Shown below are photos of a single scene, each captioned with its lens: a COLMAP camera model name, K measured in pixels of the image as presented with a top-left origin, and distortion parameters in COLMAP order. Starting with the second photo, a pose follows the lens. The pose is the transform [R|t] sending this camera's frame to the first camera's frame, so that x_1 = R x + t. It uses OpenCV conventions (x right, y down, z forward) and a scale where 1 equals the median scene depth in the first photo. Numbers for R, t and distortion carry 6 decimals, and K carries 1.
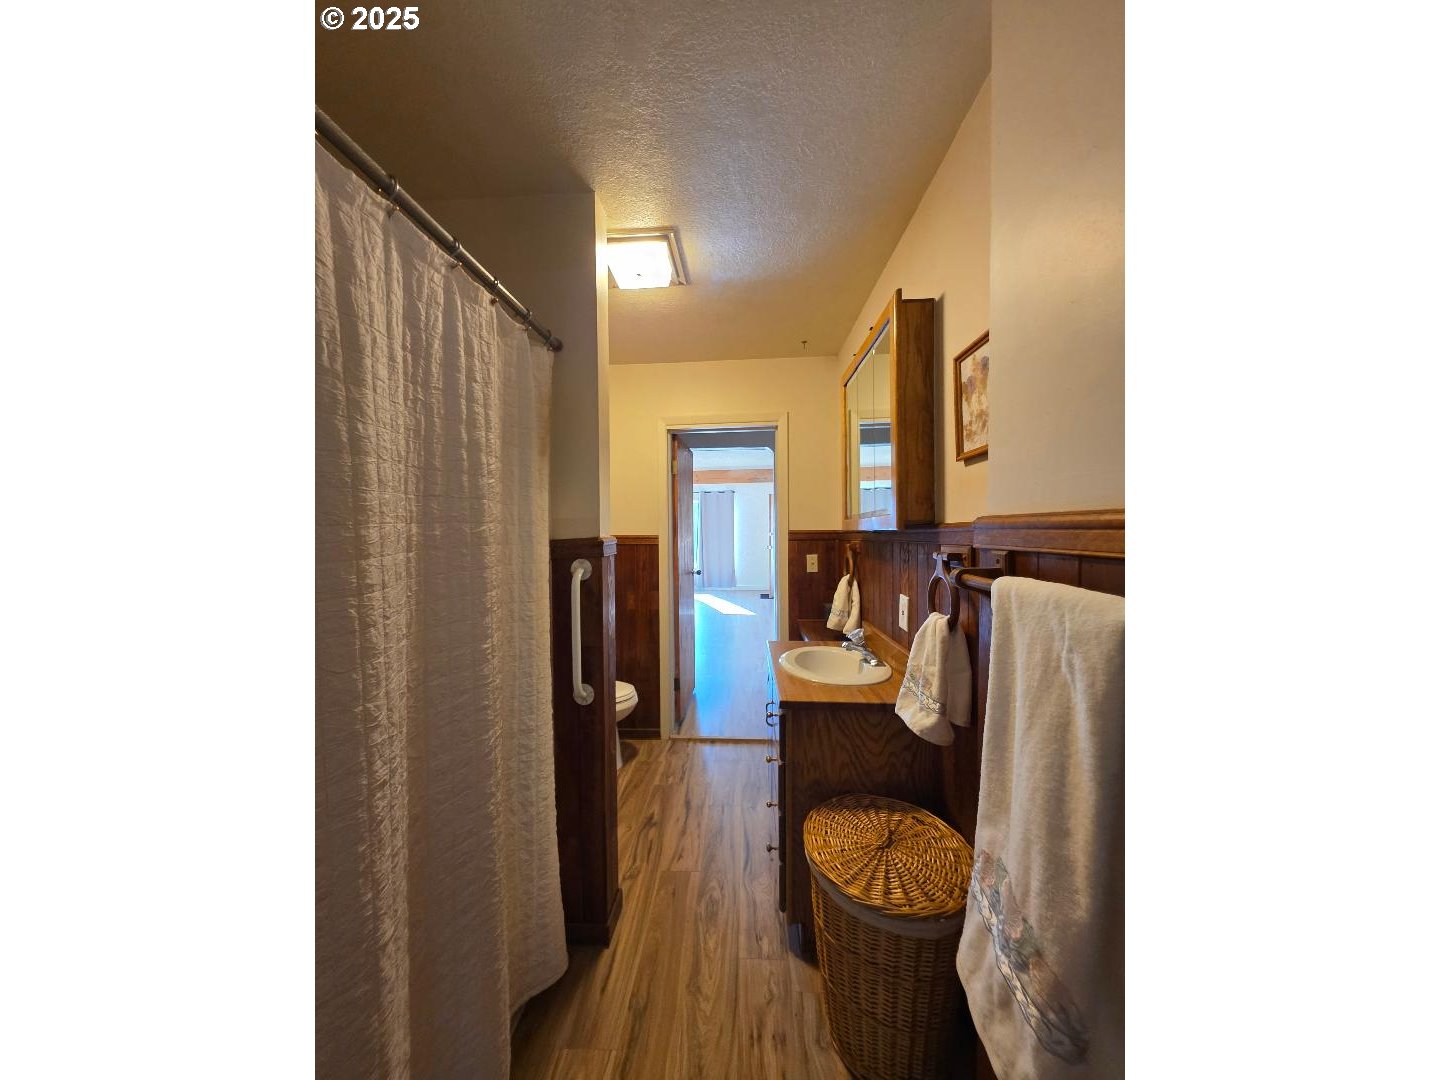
lens RADIAL K [[397.6, 0, 723.7], [0, 397.6, 539.3], [0, 0, 1]] dist [0.000492, 0.000007]
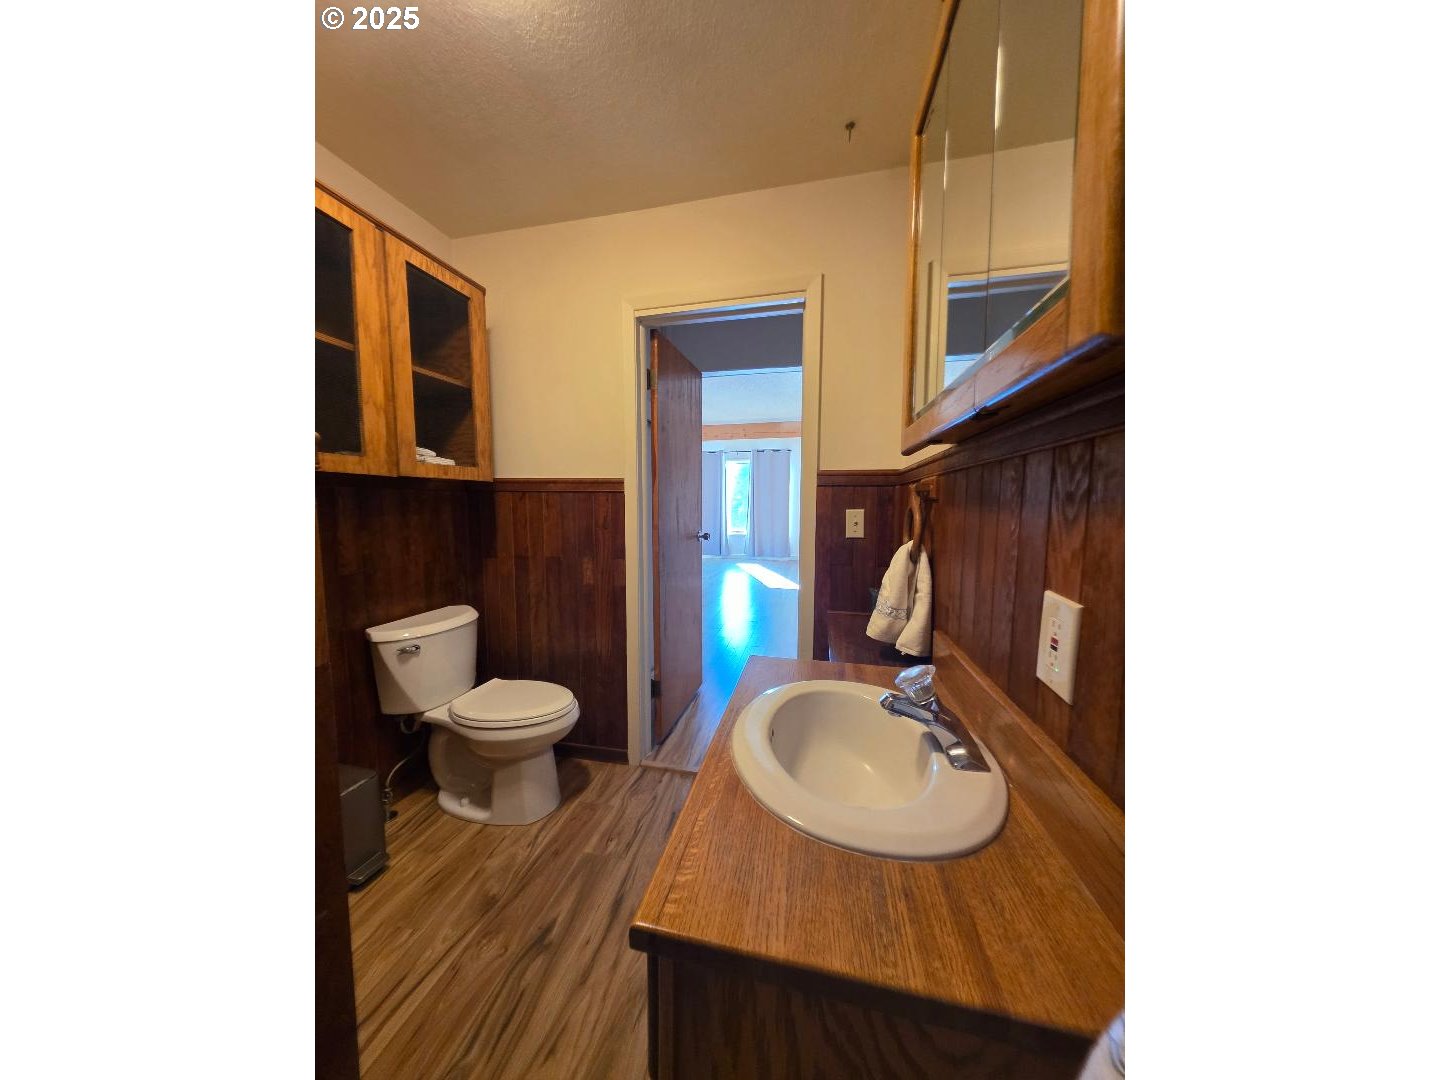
lens RADIAL K [[397.6, 0, 730.1], [0, 397.6, 536.6], [0, 0, 1]] dist [0.000492, 0.000007]
pose [[0.987944, 0.023330, -0.153042, 0.154838], [-0.012447, 0.997349, 0.071692, 0.047909], [0.154309, -0.068922, 0.985616, 0.436516]]
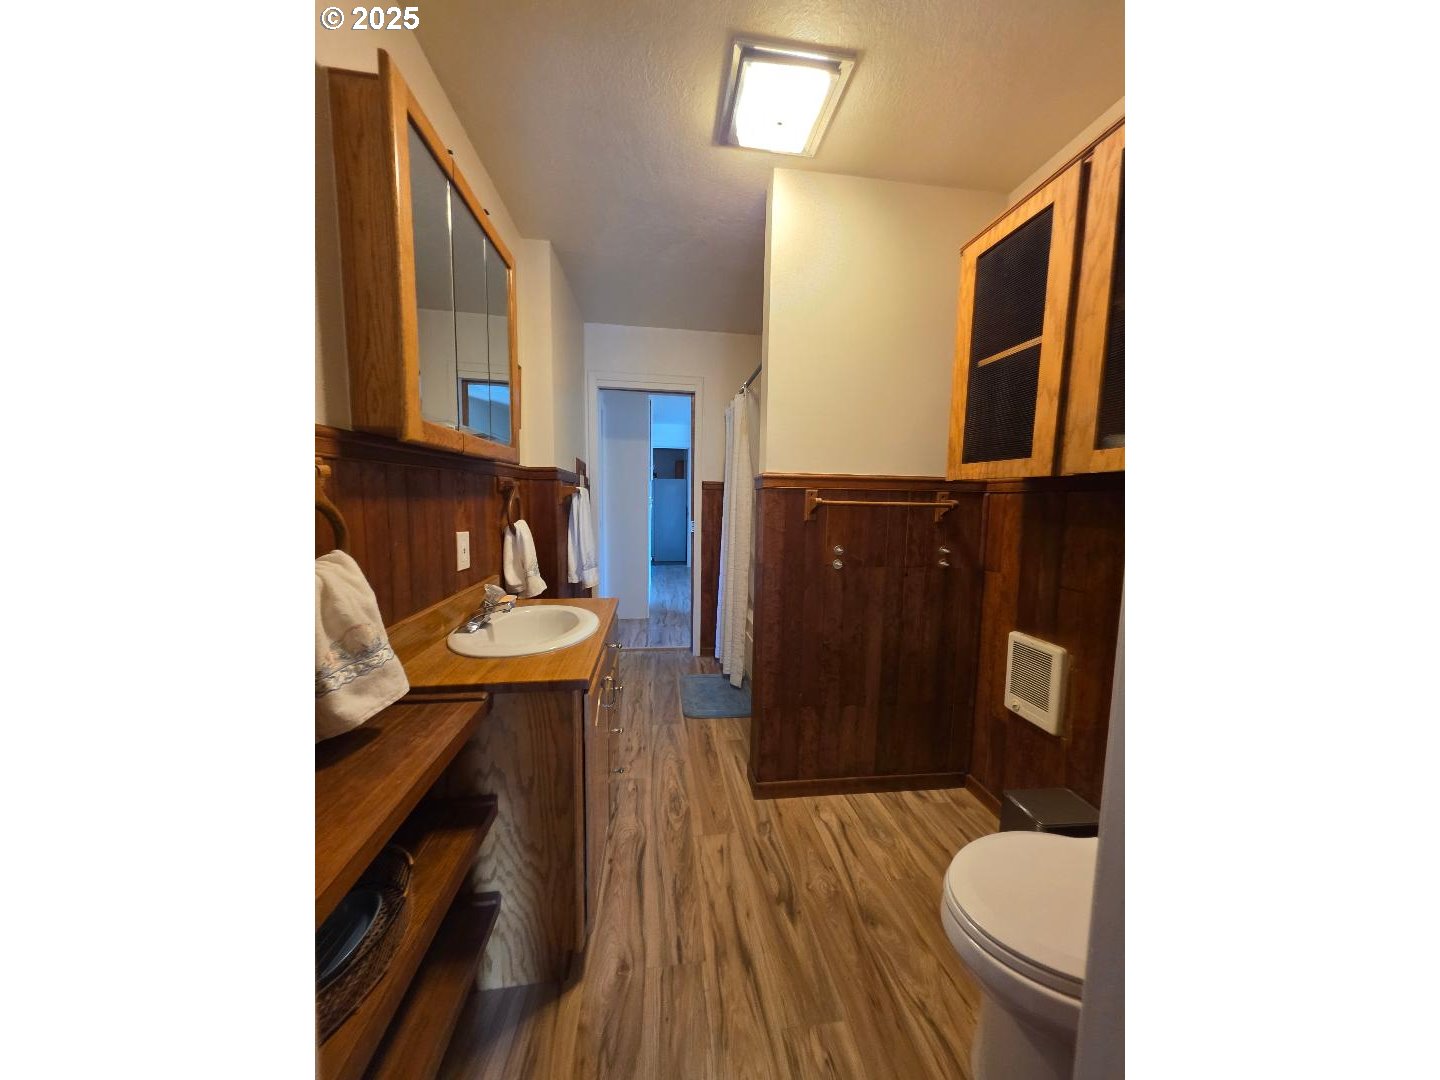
lens RADIAL K [[397.6, 0, 708.8], [0, 397.6, 538.6], [0, 0, 1]] dist [0.000492, 0.000007]
pose [[-0.983533, 0.006639, -0.180609, 0.051455], [-0.015704, 0.992407, 0.121994, 0.029031], [0.180047, 0.122821, -0.975960, 1.371820]]
